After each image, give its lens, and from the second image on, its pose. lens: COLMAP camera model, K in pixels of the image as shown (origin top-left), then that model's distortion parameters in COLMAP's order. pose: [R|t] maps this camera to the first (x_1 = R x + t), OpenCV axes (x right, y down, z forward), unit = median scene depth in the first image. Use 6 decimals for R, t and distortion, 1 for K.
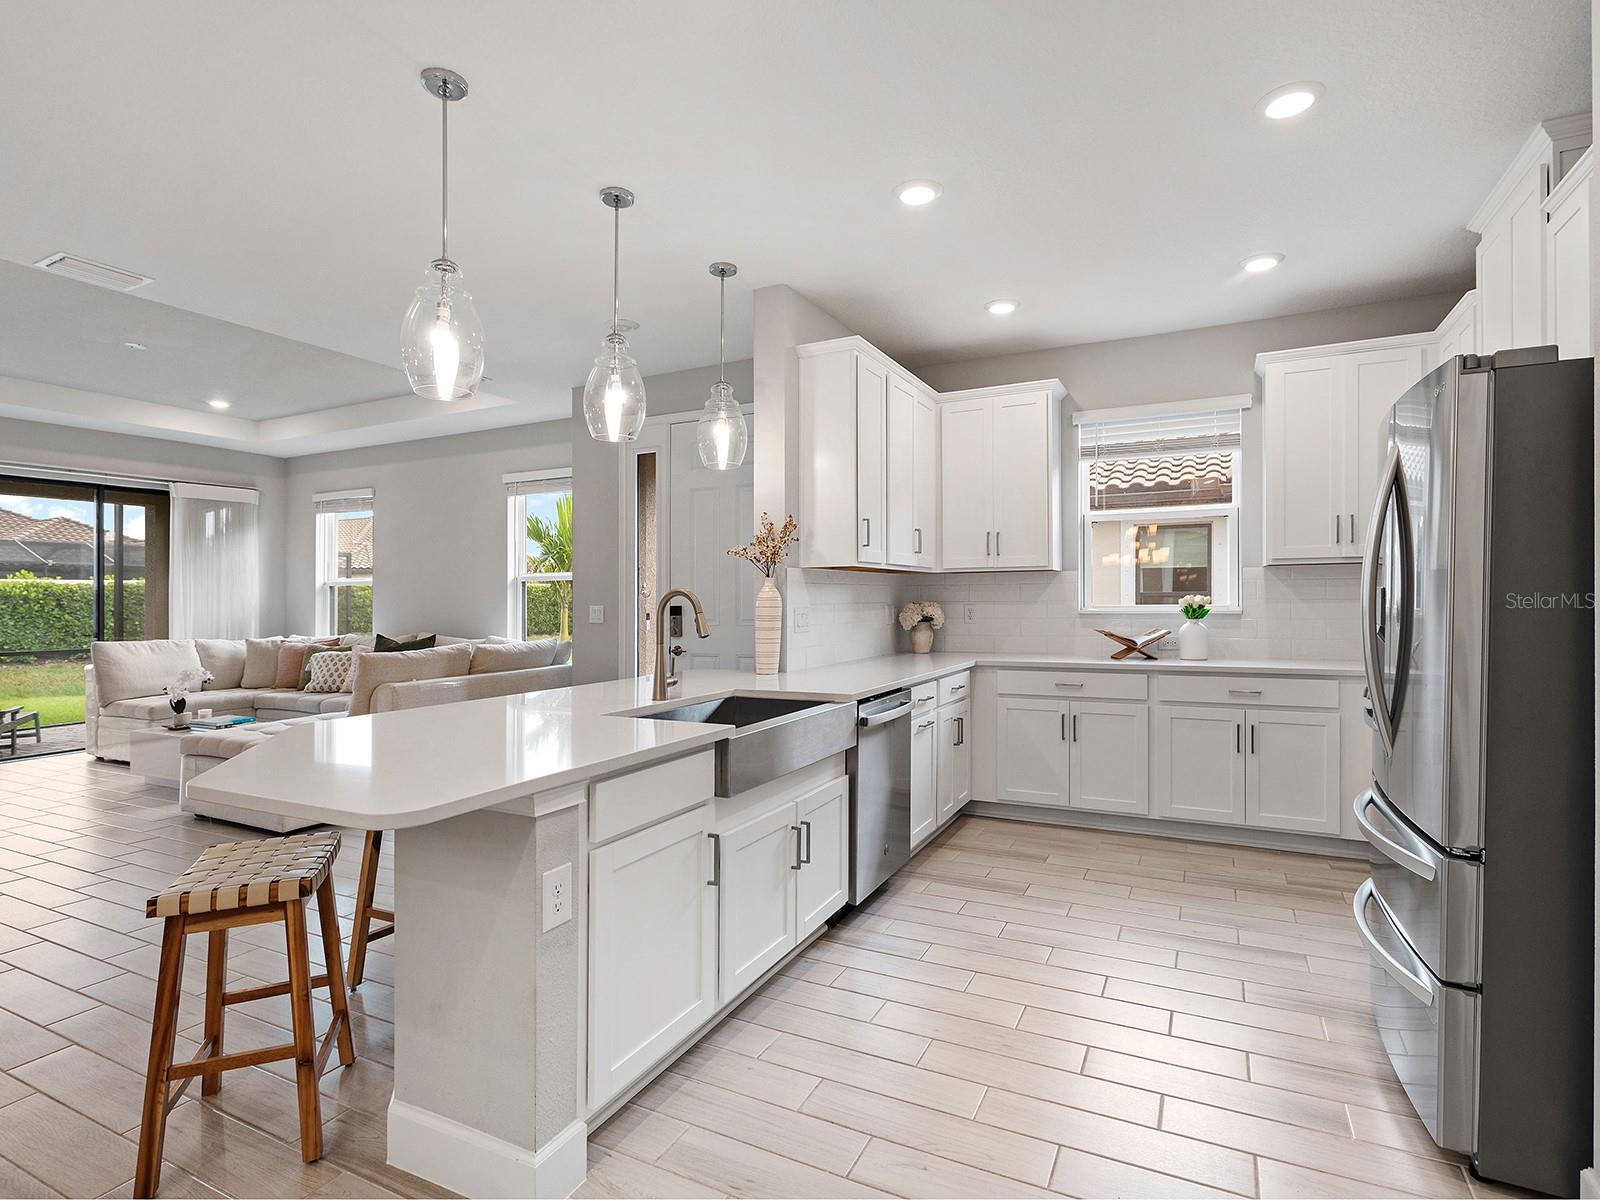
lens RADIAL K [[817.2, 0, 800.1], [0, 817.2, 590.2], [0, 0, 1]] dist [-0.002709, -0.000915]
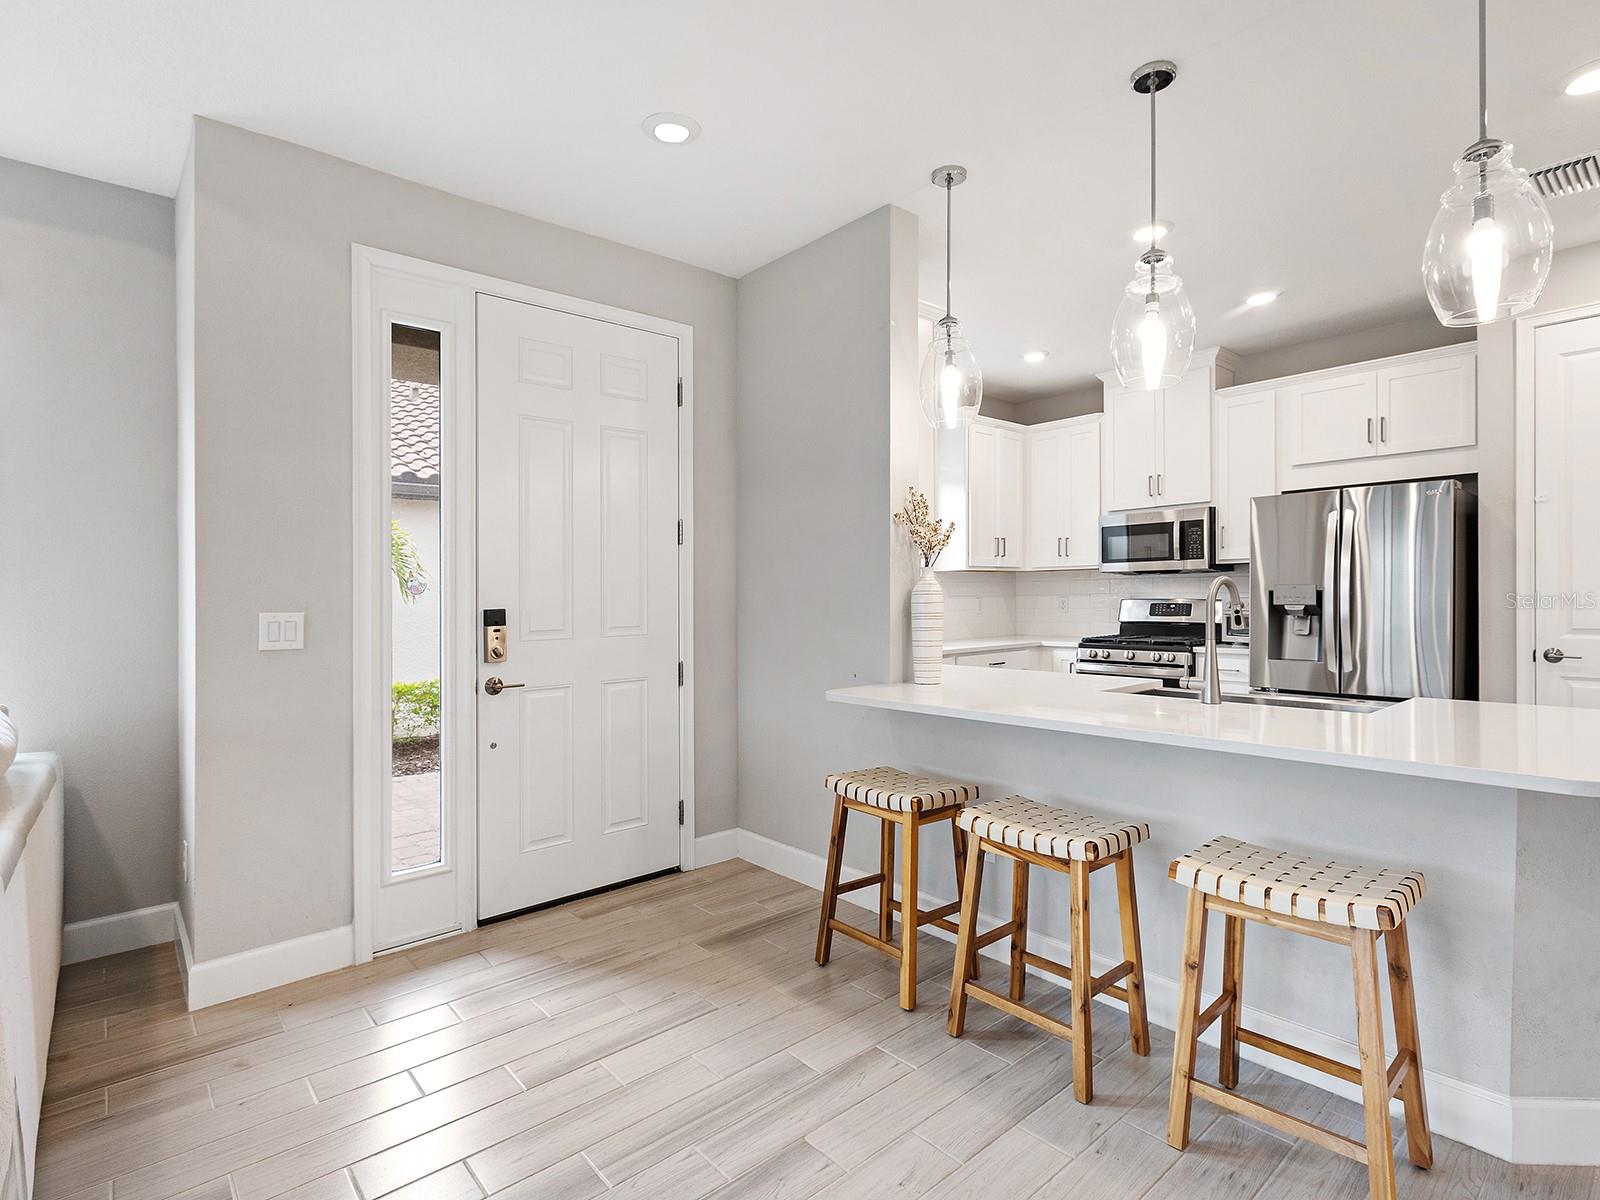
lens RADIAL K [[817.2, 0, 800.1], [0, 817.2, 590.2], [0, 0, 1]] dist [-0.002709, -0.000915]
pose [[0.381541, 0.002031, 0.924350, -0.602905], [-0.007872, 0.999968, 0.001052, 0.003772], [-0.924318, -0.007678, 0.381545, 0.579298]]
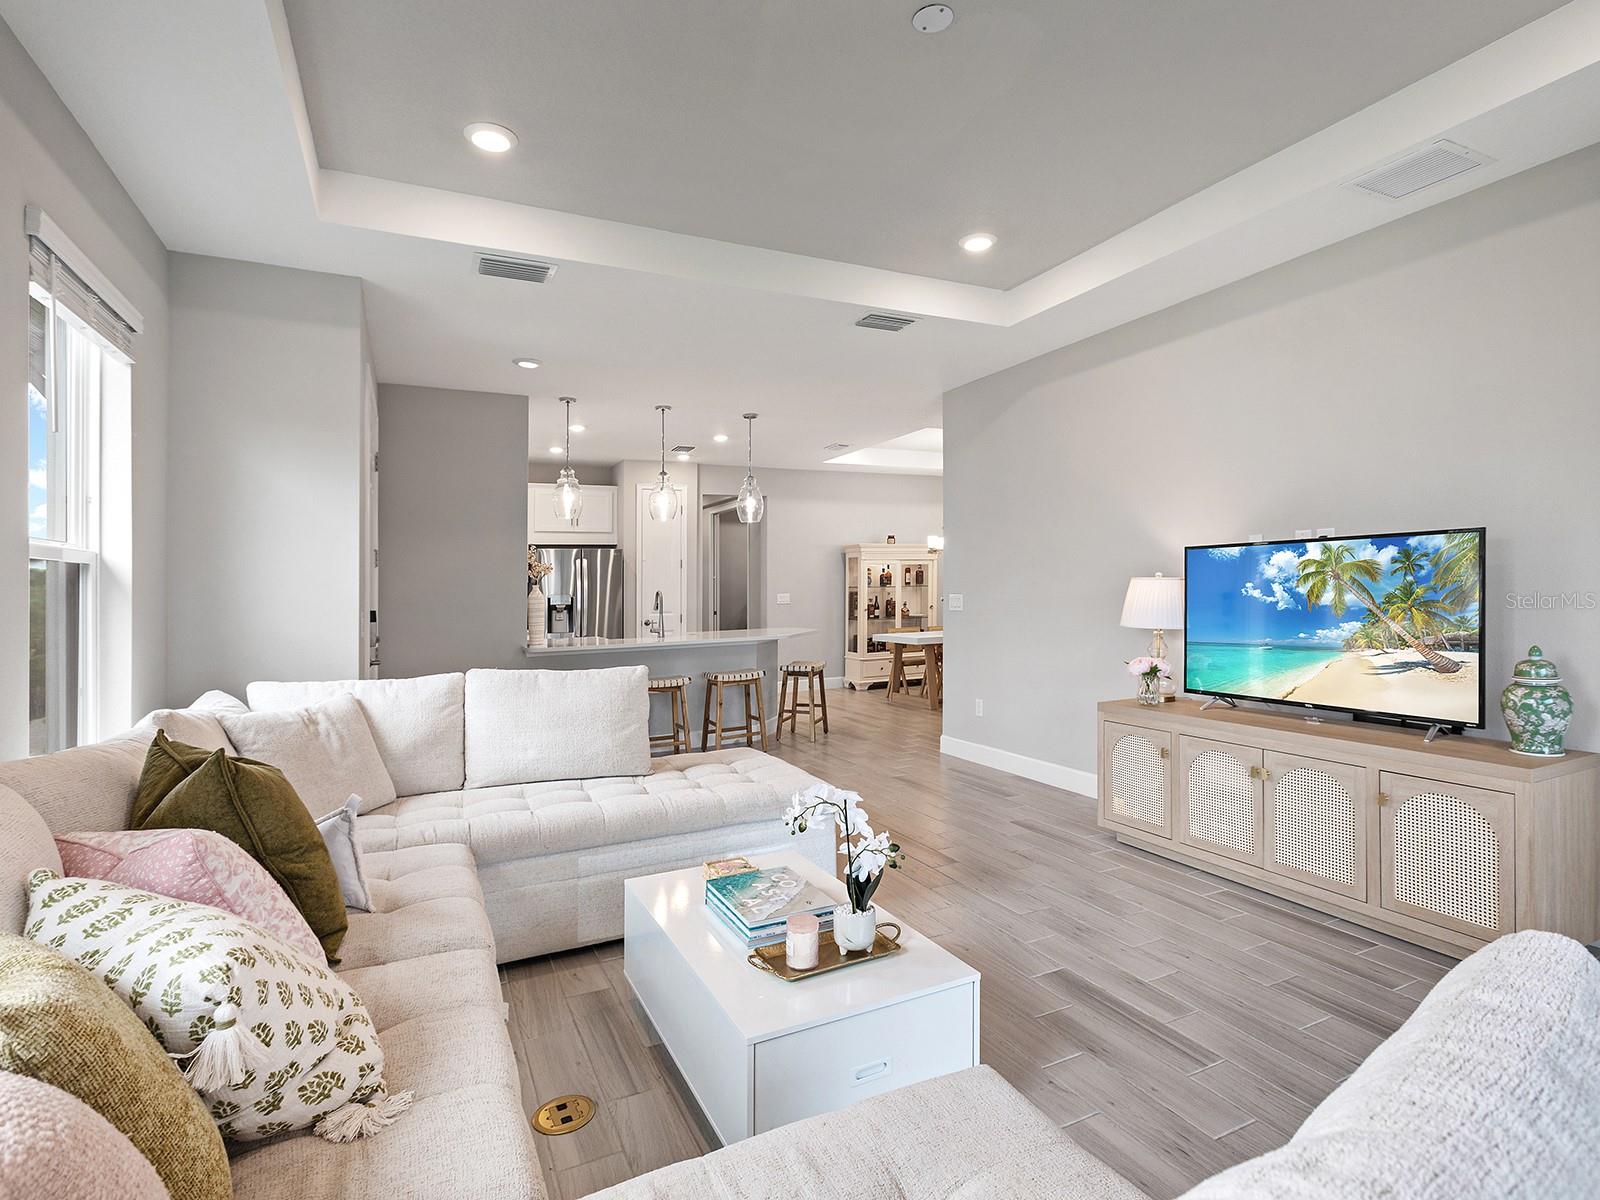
lens RADIAL K [[817.2, 0, 800.1], [0, 817.2, 590.2], [0, 0, 1]] dist [-0.002709, -0.000915]
pose [[-0.784828, 0.023998, 0.619249, -1.032125], [0.019000, 0.999712, -0.014661, 0.017764], [-0.619422, 0.000260, -0.785058, 1.398114]]
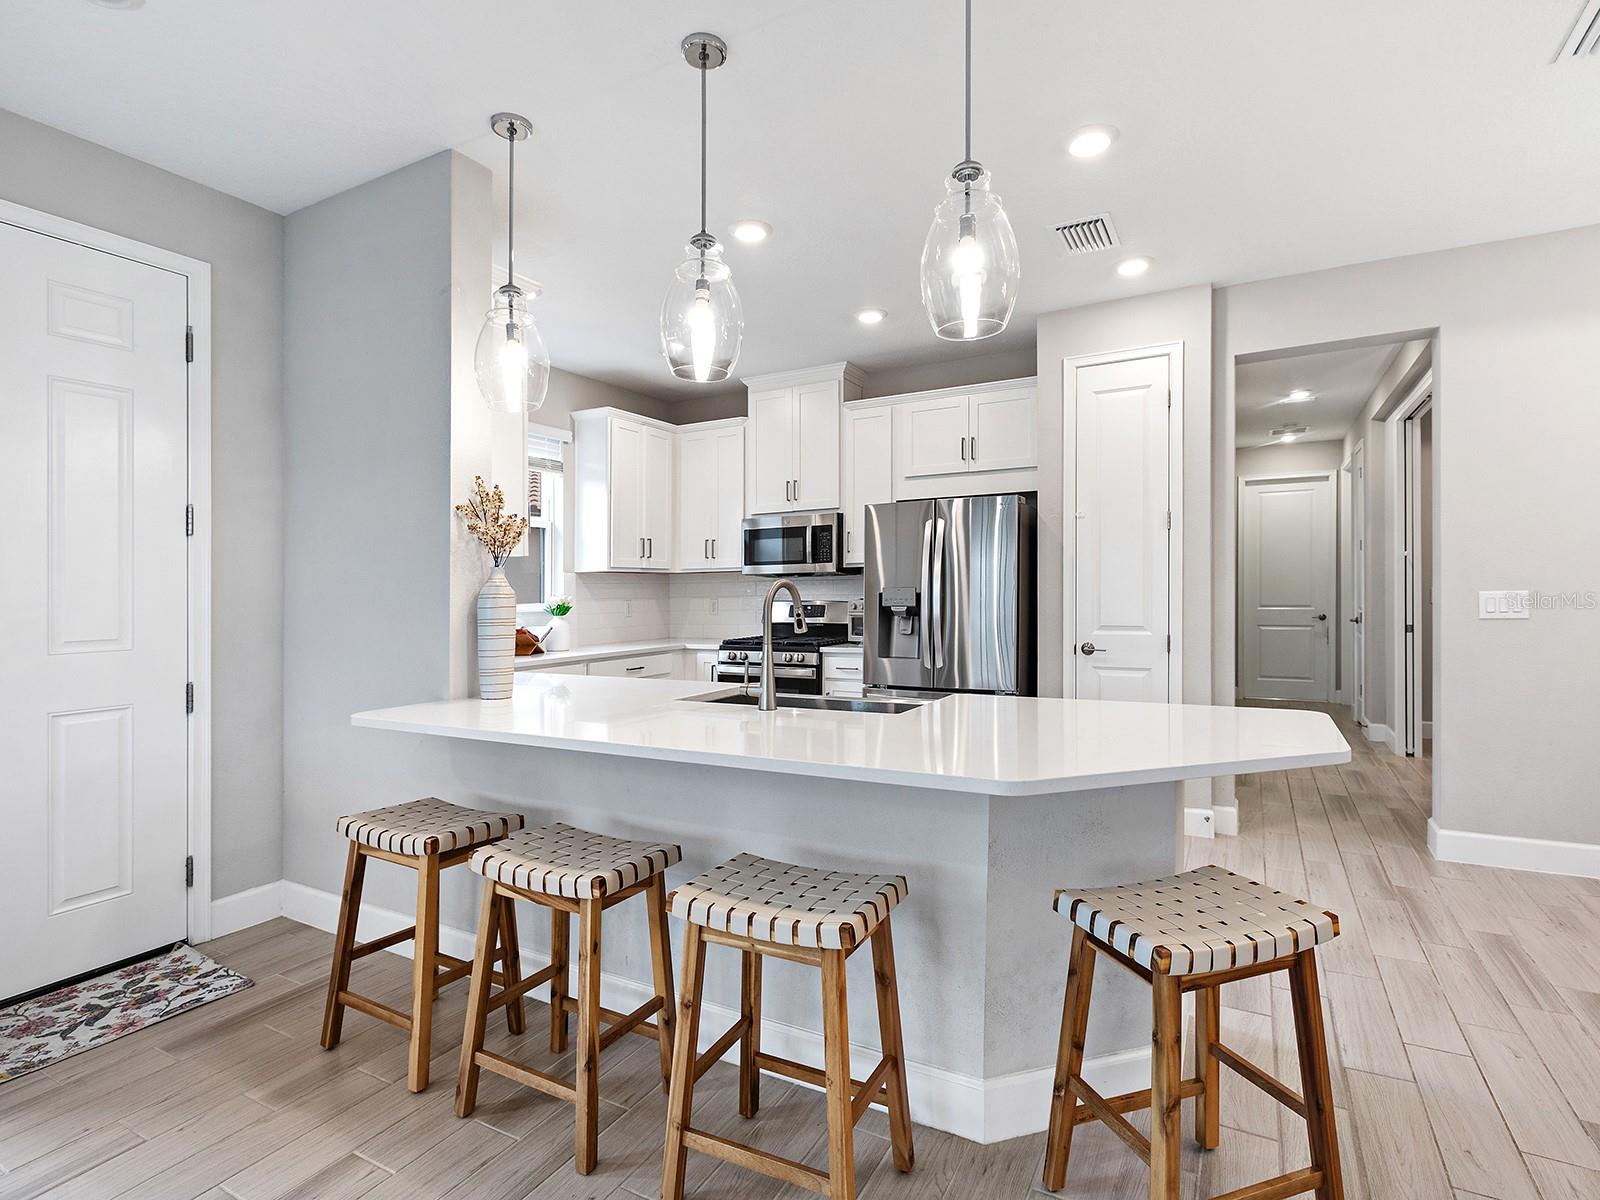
lens RADIAL K [[809.2, 0, 806.2], [0, 809.2, 593.4], [0, 0, 1]] dist [-0.000174, -0.000240]
pose [[0.037117, -0.000375, 0.999311, -0.533640], [-0.008831, 0.999961, 0.000703, 0.001742], [-0.999272, -0.008851, 0.037112, 0.502495]]
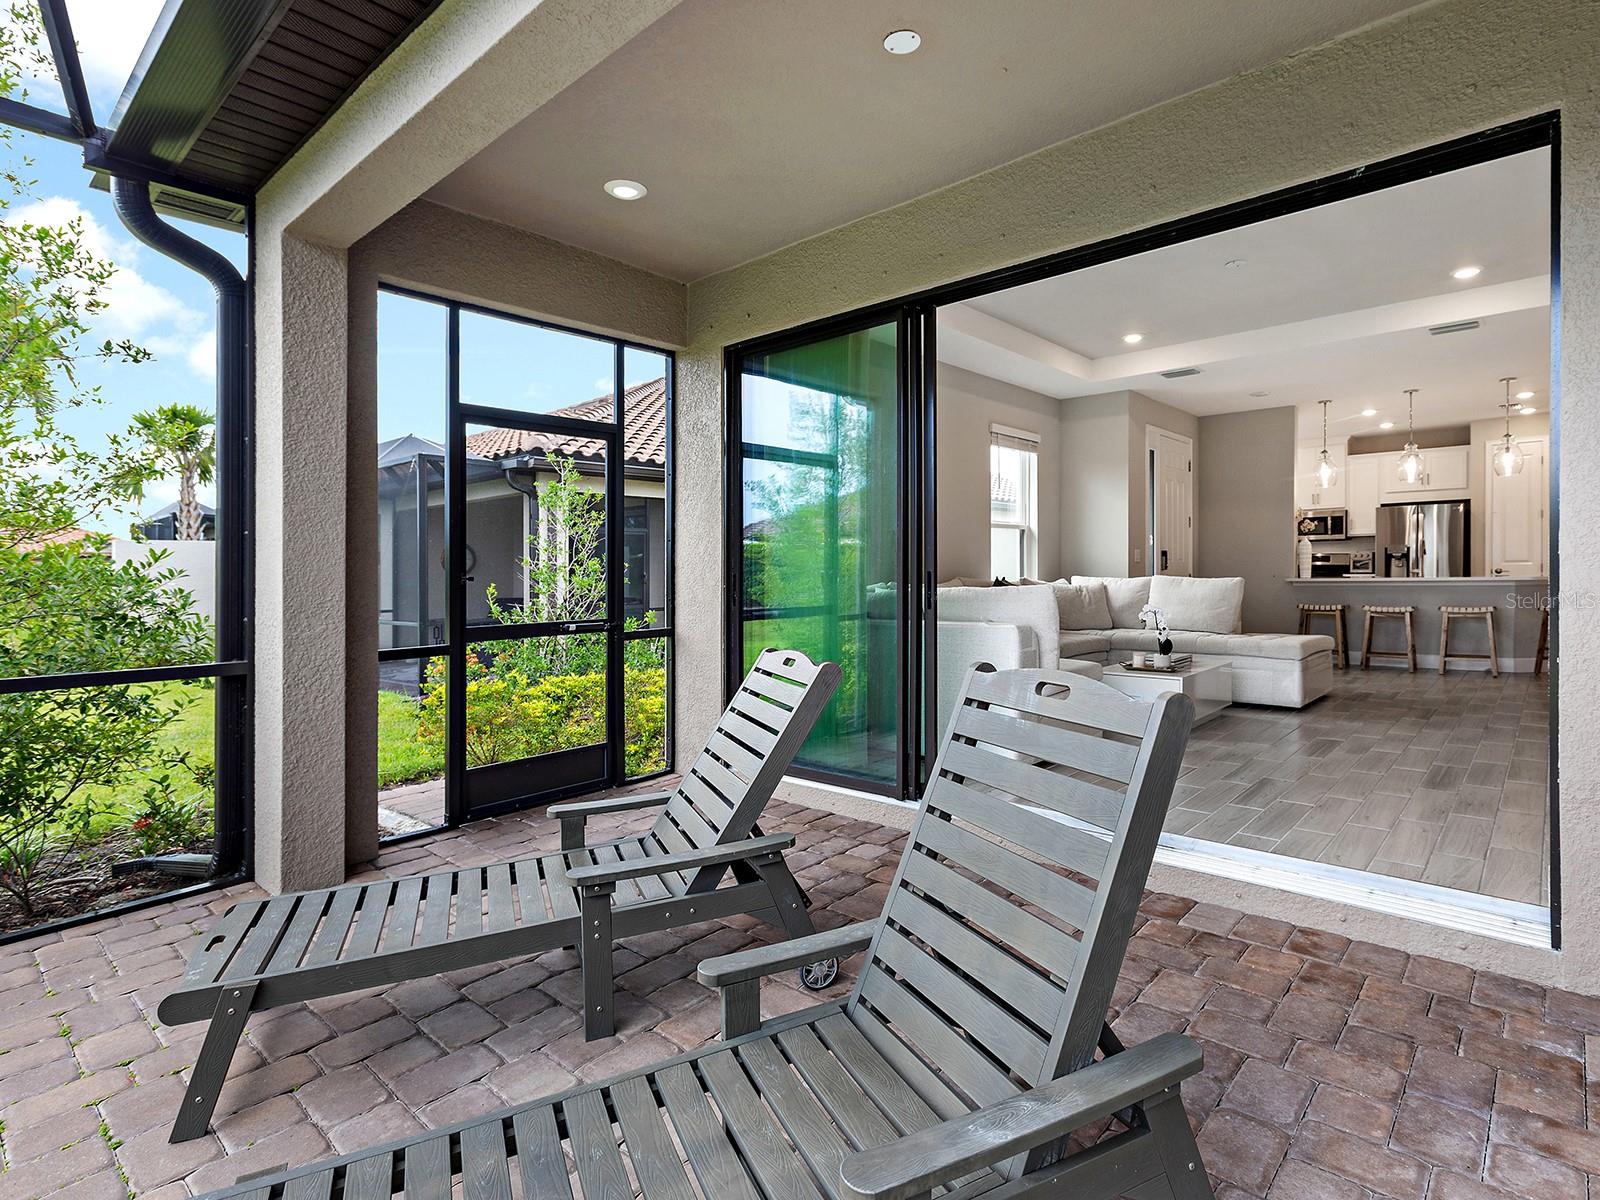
lens RADIAL K [[829.8, 0, 827.6], [0, 829.8, 570.2], [0, 0, 1]] dist [0.000466, -0.000021]
pose [[0.257664, -0.003923, 0.966227, -1.889183], [-0.009496, 0.999933, 0.006593, 0.053737], [-0.966188, -0.010874, 0.257609, 1.220072]]
